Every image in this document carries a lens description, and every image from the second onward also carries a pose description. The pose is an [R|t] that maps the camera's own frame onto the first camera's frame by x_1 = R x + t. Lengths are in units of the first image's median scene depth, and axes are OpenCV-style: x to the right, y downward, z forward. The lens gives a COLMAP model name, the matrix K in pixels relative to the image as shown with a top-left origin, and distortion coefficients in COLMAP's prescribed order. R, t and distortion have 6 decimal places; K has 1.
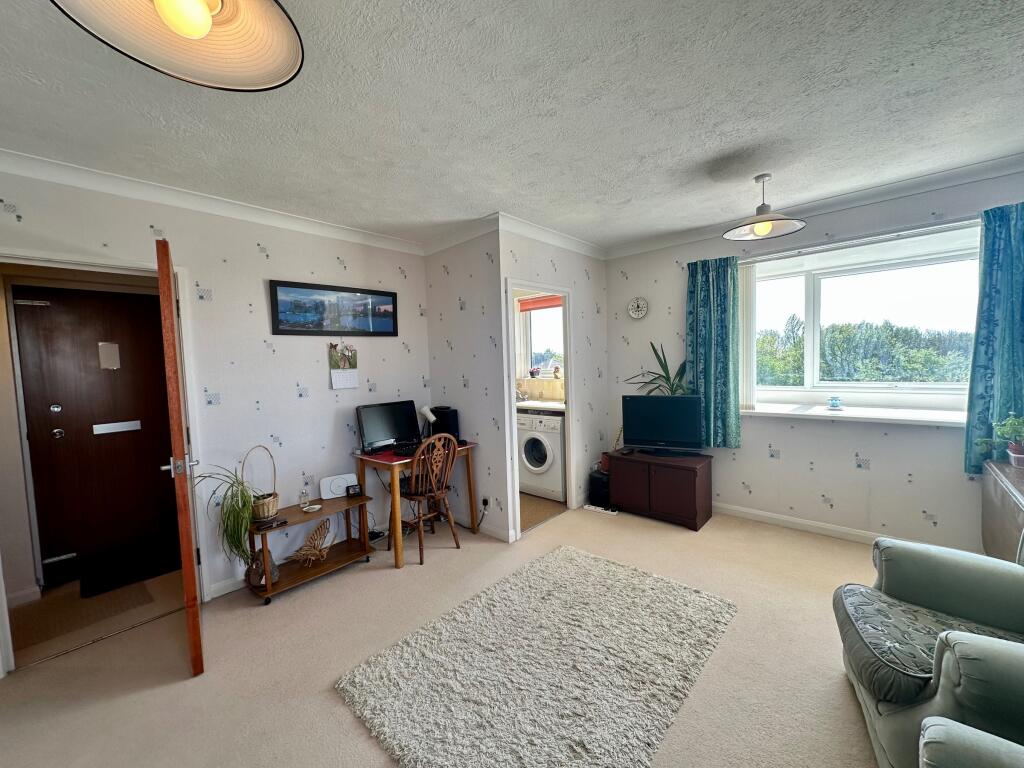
lens RADIAL K [[407.1, 0, 512.0], [0, 407.1, 384.0], [0, 0, 1]] dist [-0.002161, 0.000603]
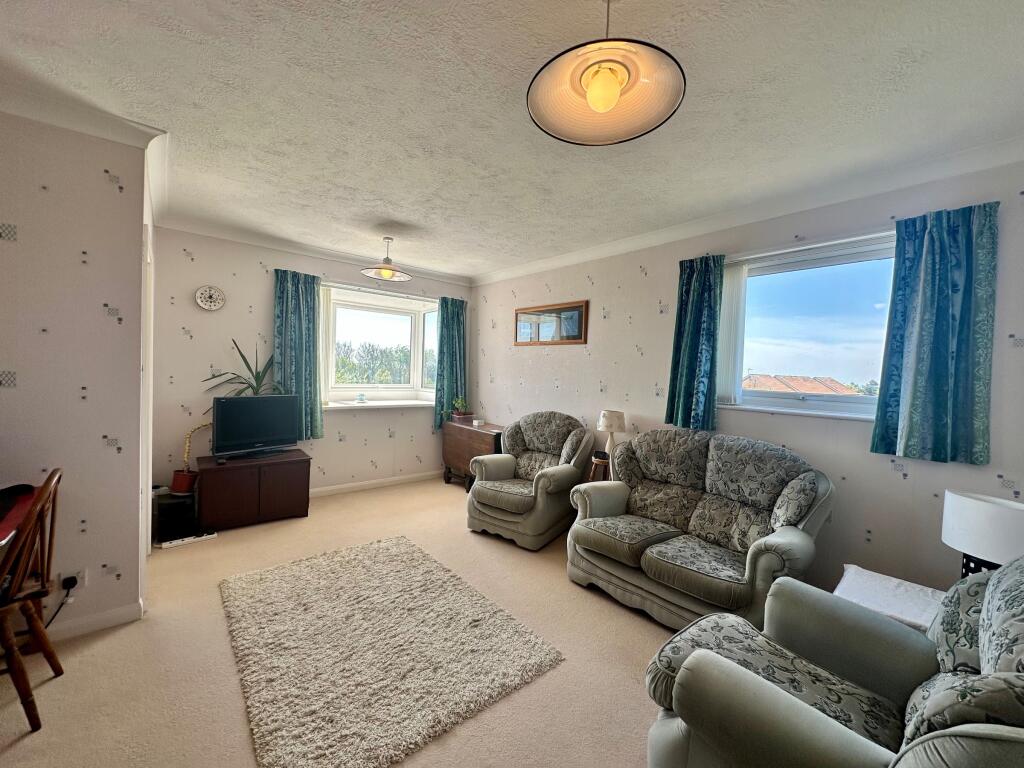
lens RADIAL K [[407.1, 0, 512.0], [0, 407.1, 384.0], [0, 0, 1]] dist [-0.002161, 0.000603]
pose [[0.131894, 0.007977, 0.991232, -0.576469], [0.014794, 0.999840, -0.010014, 0.020308], [-0.991153, 0.015985, 0.131755, 0.295682]]
